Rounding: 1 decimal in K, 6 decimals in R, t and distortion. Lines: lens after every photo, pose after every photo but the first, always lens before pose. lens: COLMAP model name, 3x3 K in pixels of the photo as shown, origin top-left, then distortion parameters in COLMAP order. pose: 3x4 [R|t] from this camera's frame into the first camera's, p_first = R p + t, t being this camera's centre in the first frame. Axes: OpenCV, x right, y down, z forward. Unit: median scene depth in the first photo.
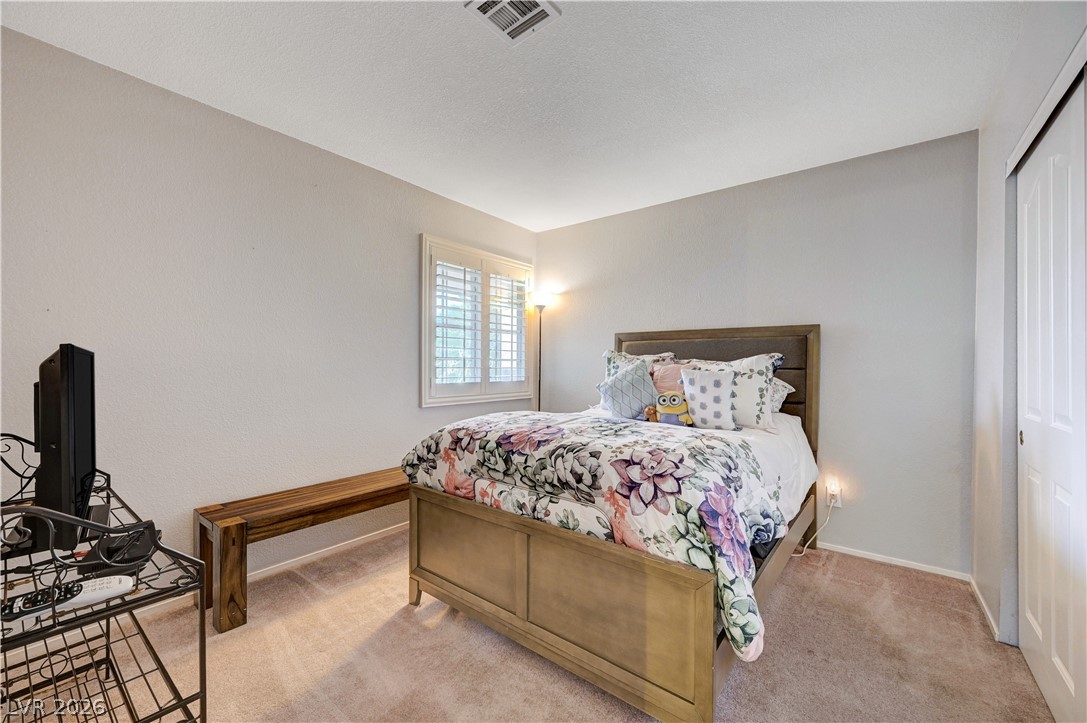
lens RADIAL K [[428.5, 0, 544.3], [0, 428.5, 366.0], [0, 0, 1]] dist [-0.001654, -0.000337]
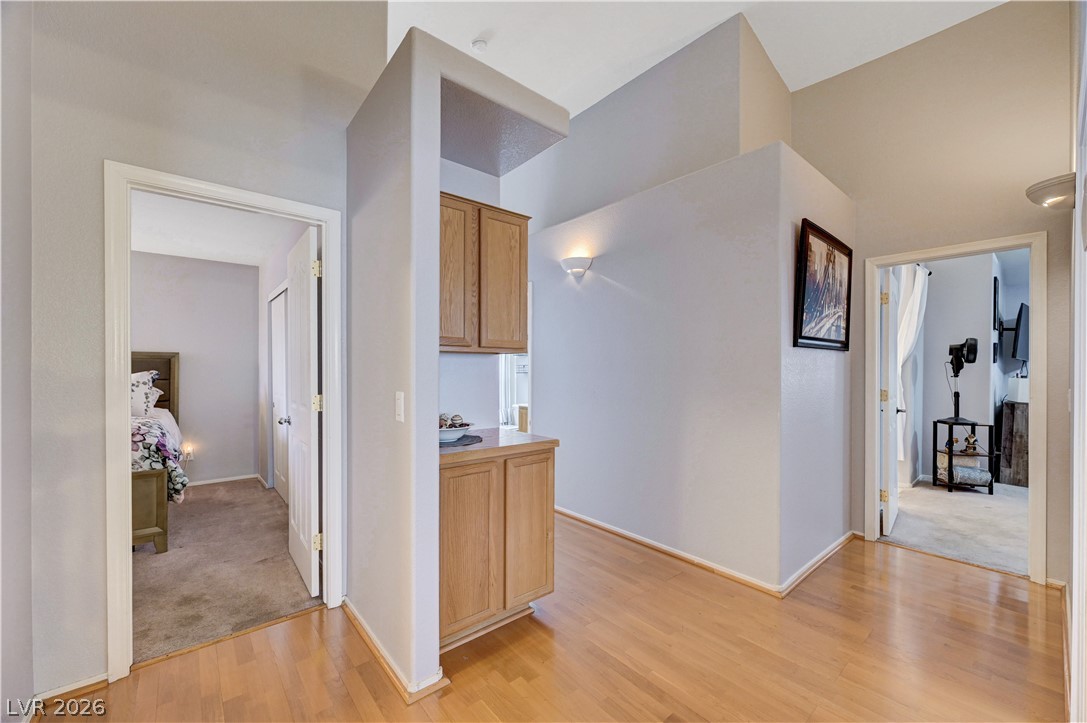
lens RADIAL K [[428.5, 0, 542.9], [0, 428.5, 371.1], [0, 0, 1]] dist [-0.001654, -0.000337]
pose [[0.201366, -0.014465, 0.979409, -1.074067], [0.004737, 0.999894, 0.013794, -0.063176], [-0.979505, 0.001861, 0.201413, -1.105386]]
